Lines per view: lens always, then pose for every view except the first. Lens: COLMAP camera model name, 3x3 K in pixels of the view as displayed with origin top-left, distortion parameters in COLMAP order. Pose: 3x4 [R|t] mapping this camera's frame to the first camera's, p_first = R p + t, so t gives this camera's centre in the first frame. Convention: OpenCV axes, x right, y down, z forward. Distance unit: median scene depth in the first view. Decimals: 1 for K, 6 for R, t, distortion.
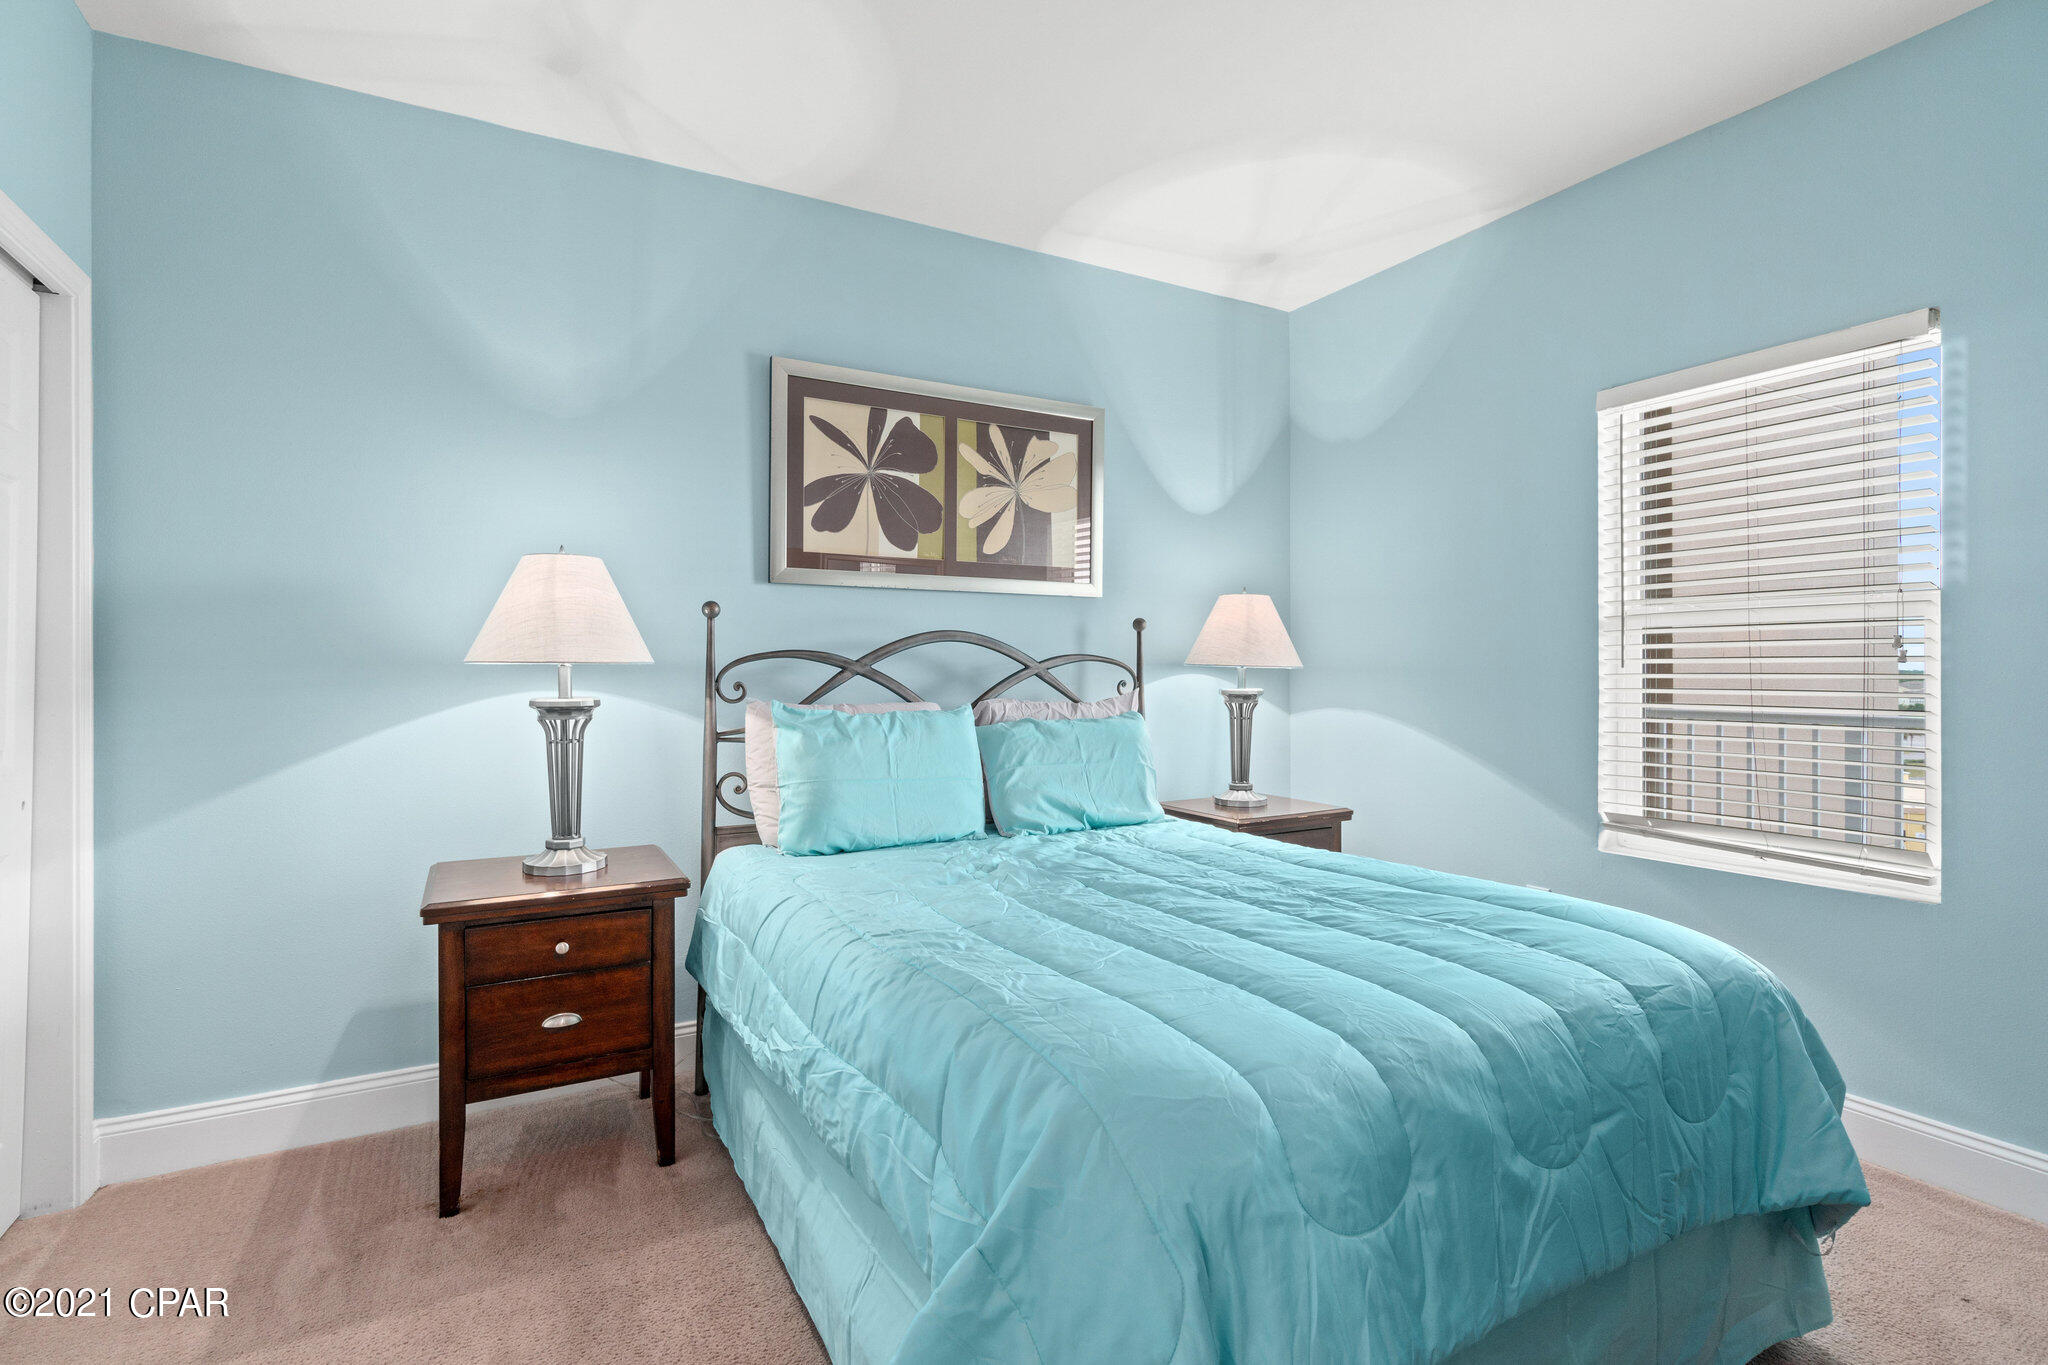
lens RADIAL K [[954.1, 0, 1024.3], [0, 954.1, 688.3], [0, 0, 1]] dist [-0.004667, -0.000952]
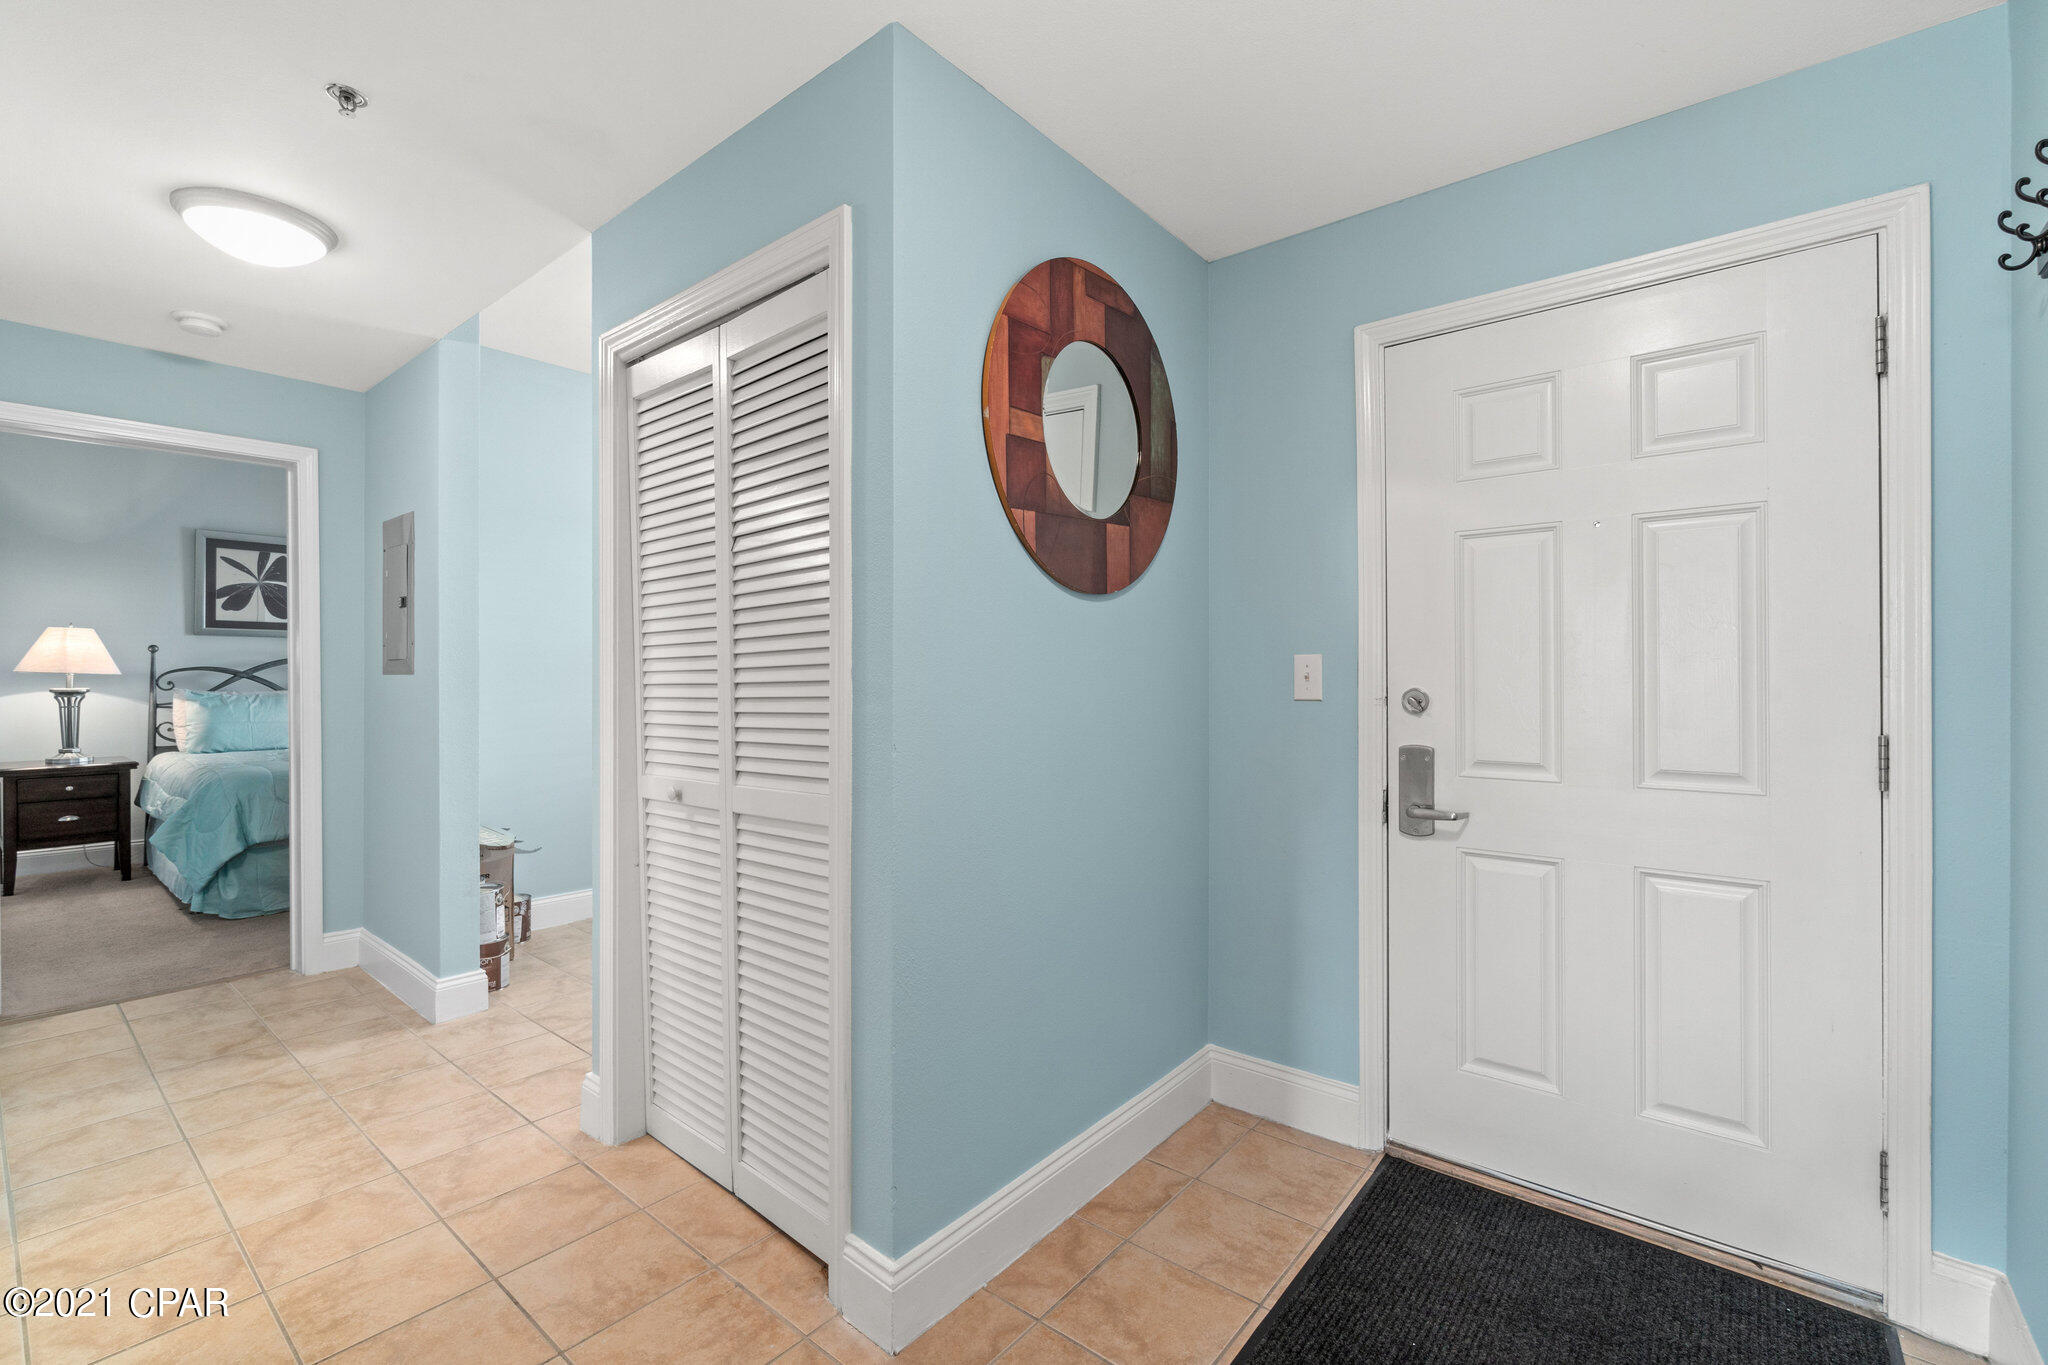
lens RADIAL K [[886.6, 0, 1028.5], [0, 886.6, 681.9], [0, 0, 1]] dist [-0.003085, 0.001137]
pose [[0.917923, 0.006604, 0.396703, 0.758580], [-0.008070, 0.999965, 0.002026, -0.028108], [-0.396676, -0.005061, 0.917945, -1.787904]]
